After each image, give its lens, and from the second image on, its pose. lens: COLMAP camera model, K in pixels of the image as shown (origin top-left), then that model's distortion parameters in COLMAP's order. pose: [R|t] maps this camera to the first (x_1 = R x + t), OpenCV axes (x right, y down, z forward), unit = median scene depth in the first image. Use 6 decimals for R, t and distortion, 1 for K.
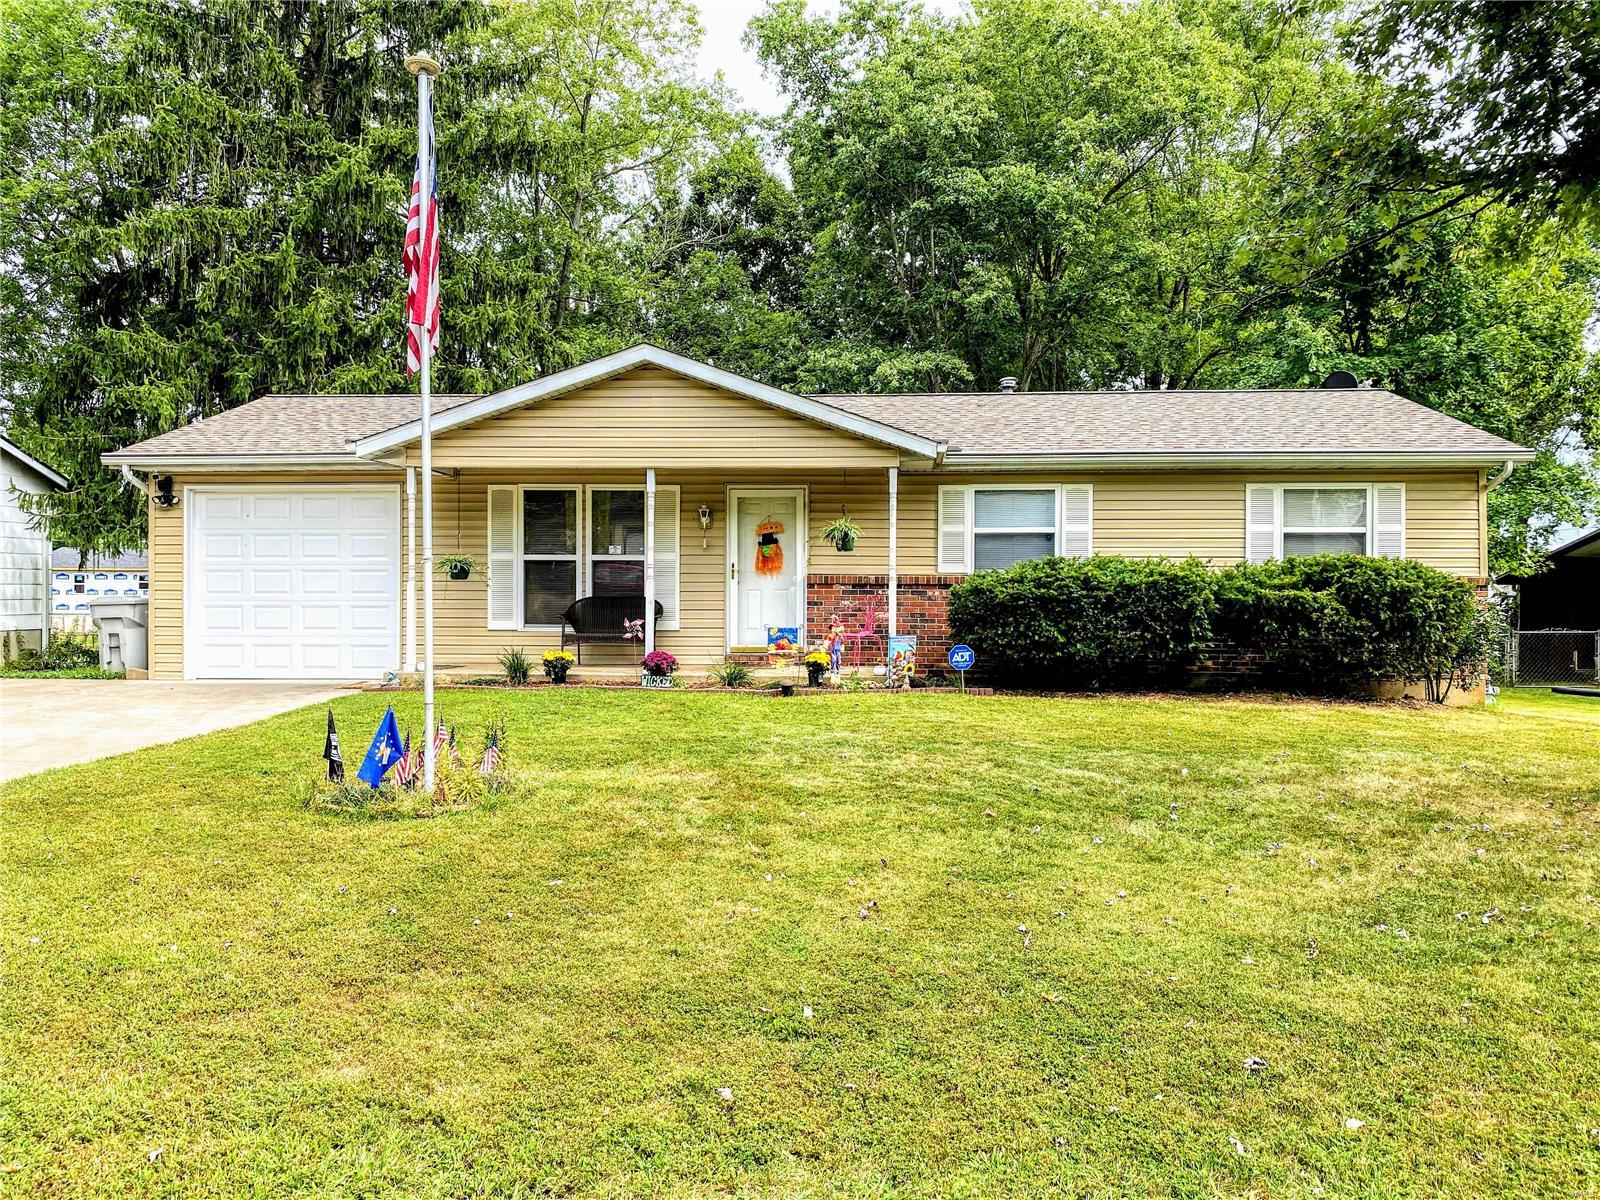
lens RADIAL K [[1231.4, 0, 809.8], [0, 1231.4, 588.8], [0, 0, 1]] dist [0.045394, -0.059094]
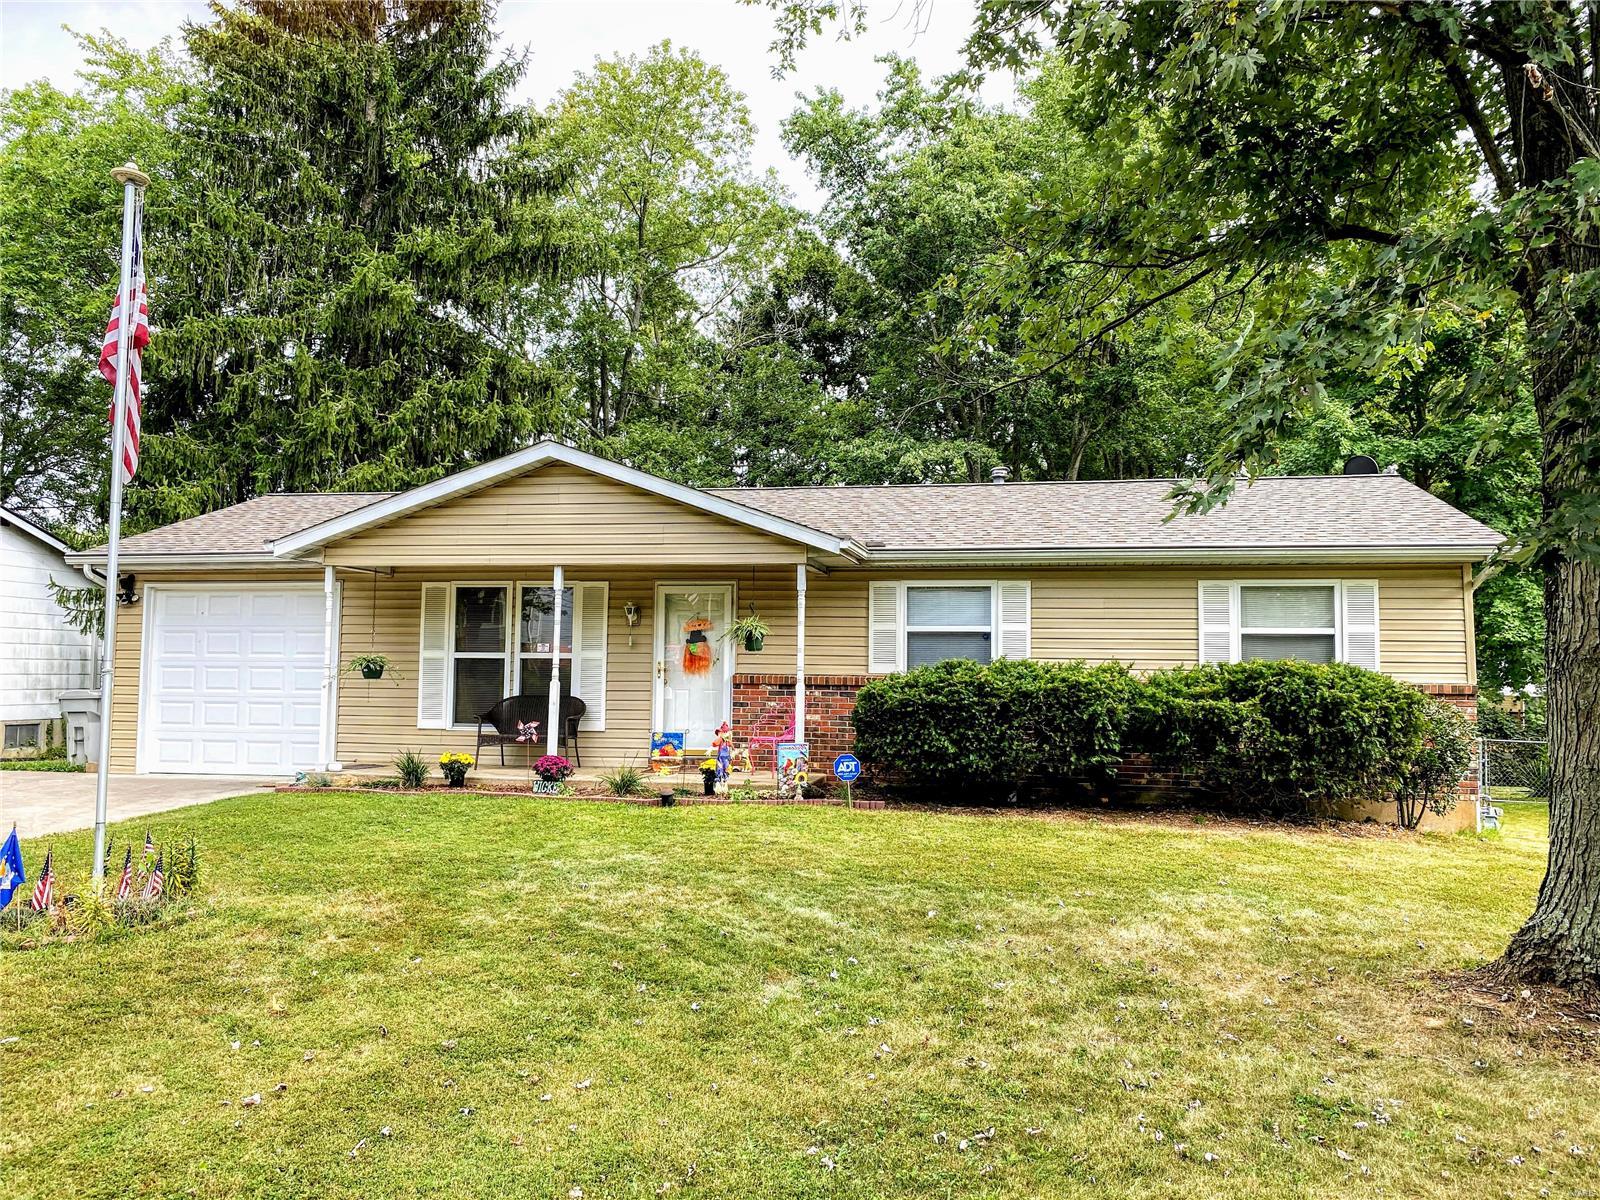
lens RADIAL K [[1231.4, 0, 813.4], [0, 1231.4, 594.3], [0, 0, 1]] dist [0.045394, -0.059094]
pose [[0.991592, -0.000602, -0.129404, 0.184194], [-0.007770, 0.997908, -0.064181, -0.012922], [0.129172, 0.064646, 0.989513, 0.053995]]
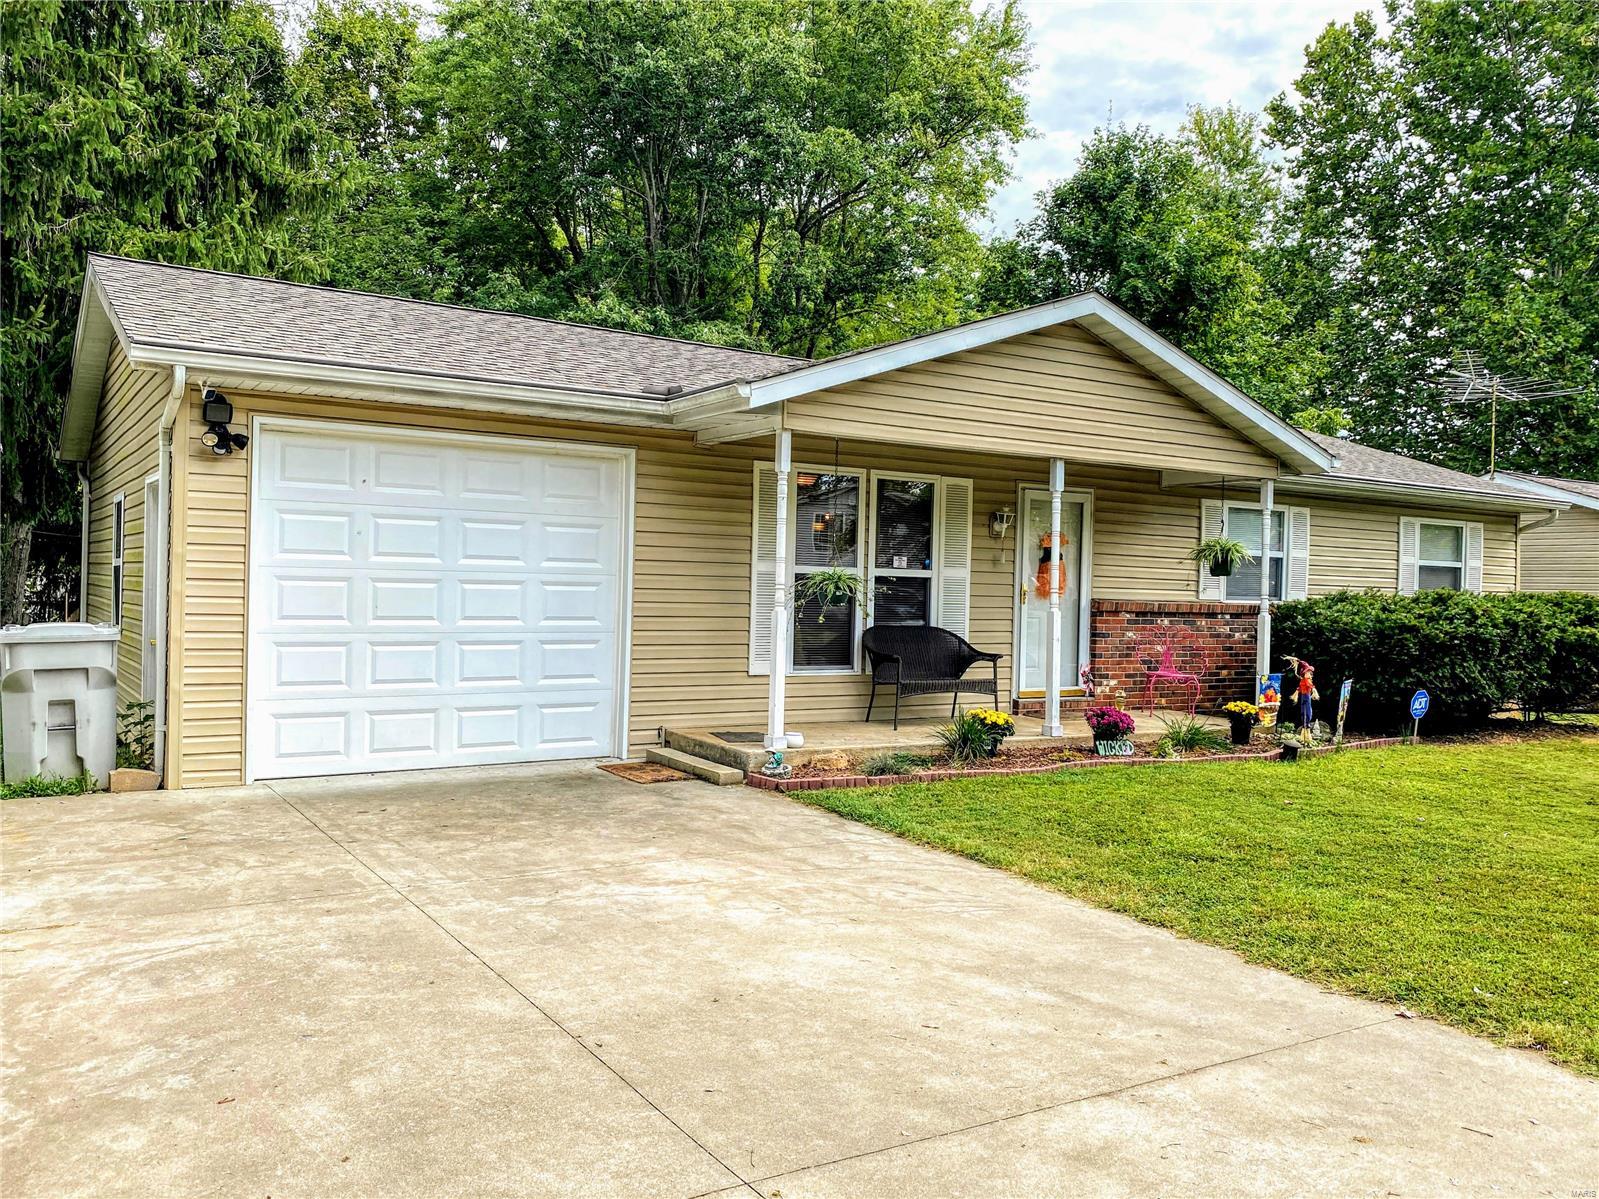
lens RADIAL K [[1230.6, 0, 805.0], [0, 1230.6, 592.9], [0, 0, 1]] dist [0.045394, -0.059094]
pose [[0.817095, 0.014471, 0.576322, -0.629944], [-0.023592, 0.999687, 0.008348, -0.018476], [-0.576021, -0.020418, 0.817180, 0.442279]]
